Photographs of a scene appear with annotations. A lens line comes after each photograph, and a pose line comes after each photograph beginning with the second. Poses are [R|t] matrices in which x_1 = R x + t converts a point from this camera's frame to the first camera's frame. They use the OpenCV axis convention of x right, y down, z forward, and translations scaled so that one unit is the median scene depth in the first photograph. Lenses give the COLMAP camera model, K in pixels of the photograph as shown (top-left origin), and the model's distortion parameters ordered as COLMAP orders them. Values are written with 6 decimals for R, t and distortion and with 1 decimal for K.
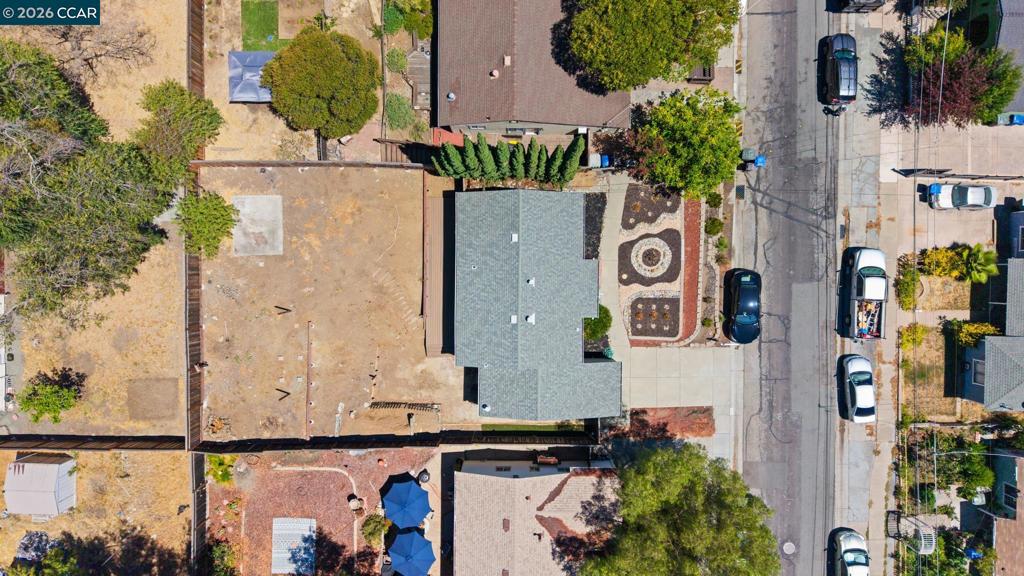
lens RADIAL K [[687.9, 0, 506.7], [0, 687.9, 287.0], [0, 0, 1]] dist [0.015065, -0.014135]
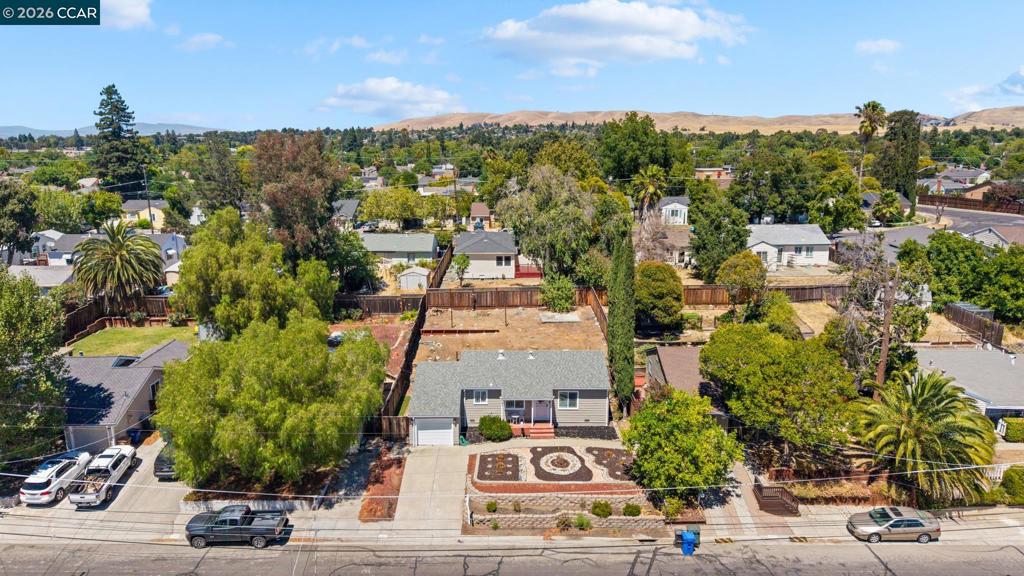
lens RADIAL K [[687.9, 0, 512.0], [0, 687.9, 289.8], [0, 0, 1]] dist [0.015065, -0.014135]
pose [[0.010386, 0.241405, -0.970369, 1.093245], [-0.999828, -0.012384, -0.013782, 0.041620], [-0.015344, 0.970345, 0.241235, 0.529396]]
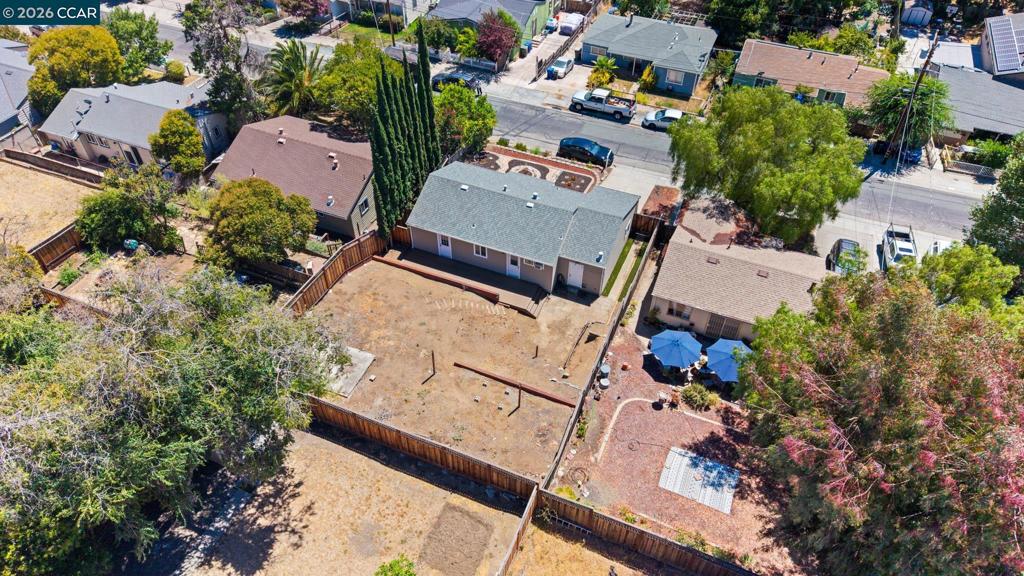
lens RADIAL K [[687.9, 0, 508.0], [0, 687.9, 286.7], [0, 0, 1]] dist [0.015065, -0.014135]
pose [[0.378831, -0.647877, 0.660865, -0.756918], [0.925413, 0.257547, -0.277994, 0.327484], [0.009902, 0.716886, 0.697120, 0.277475]]
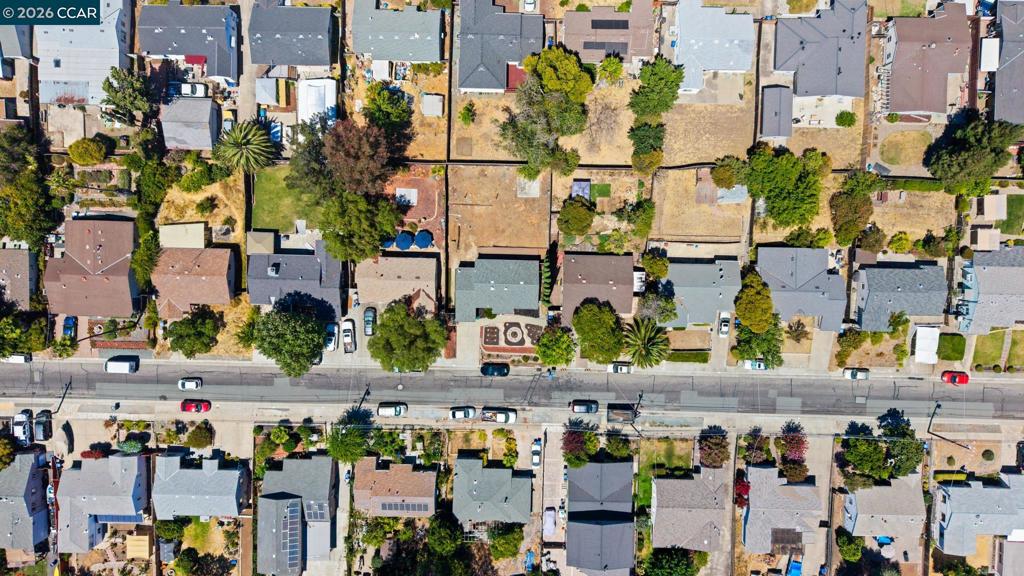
lens RADIAL K [[687.9, 0, 512.0], [0, 687.9, 288.9], [0, 0, 1]] dist [0.015065, -0.014135]
pose [[-0.016407, 0.998719, 0.047874, -0.087243], [-0.999683, -0.015471, -0.019854, 0.020474], [-0.019088, -0.048185, 0.998656, -1.597427]]
